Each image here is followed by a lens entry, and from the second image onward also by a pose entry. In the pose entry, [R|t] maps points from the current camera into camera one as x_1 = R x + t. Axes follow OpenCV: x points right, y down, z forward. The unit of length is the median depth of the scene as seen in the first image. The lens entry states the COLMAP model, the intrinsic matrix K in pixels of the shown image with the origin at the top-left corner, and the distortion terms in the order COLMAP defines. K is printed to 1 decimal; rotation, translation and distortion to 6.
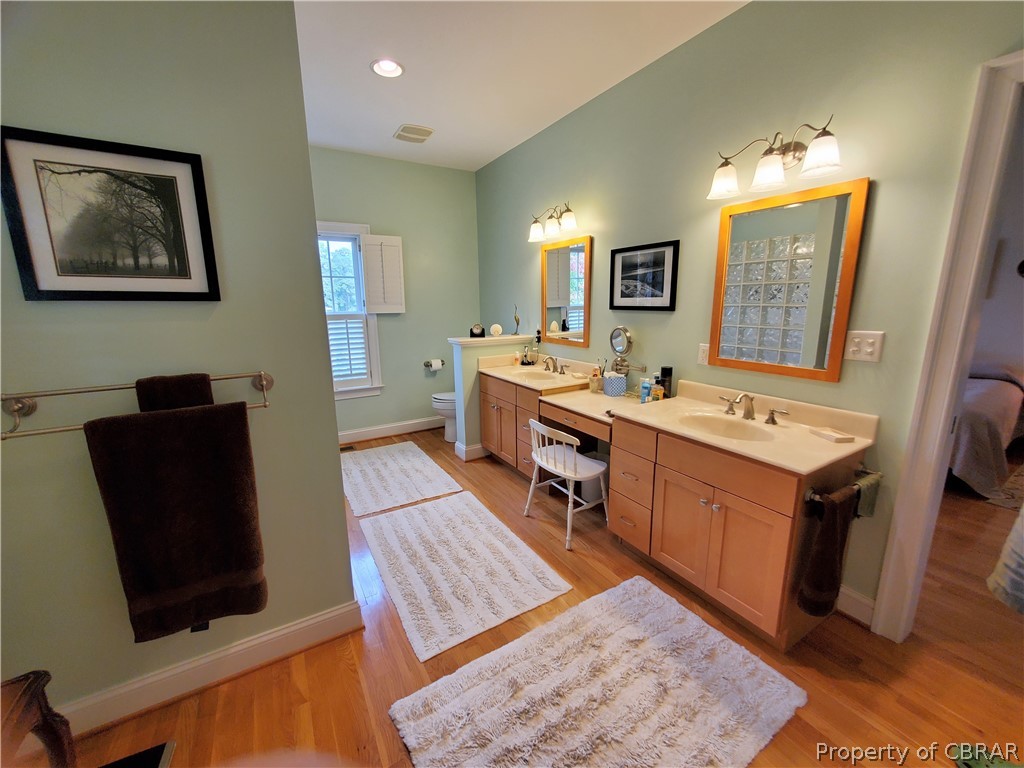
lens RADIAL K [[407.0, 0, 507.4], [0, 407.0, 381.8], [0, 0, 1]] dist [-0.000244, -0.001865]
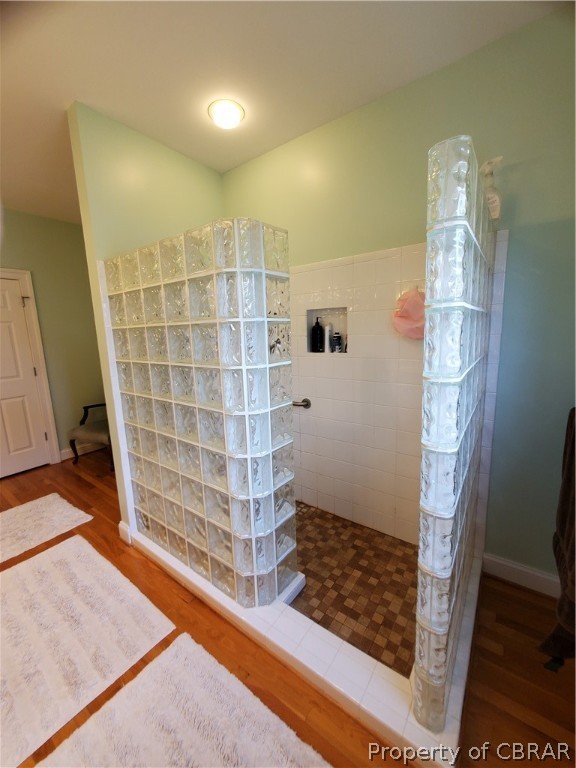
lens RADIAL K [[305.2, 0, 292.3], [0, 305.2, 381.5], [0, 0, 1]] dist [-0.000244, -0.001865]
pose [[-0.917913, 0.101763, -0.383511, -0.394154], [-0.038984, 0.938745, 0.342400, -0.293910], [0.394863, 0.329244, -0.857719, 1.427895]]
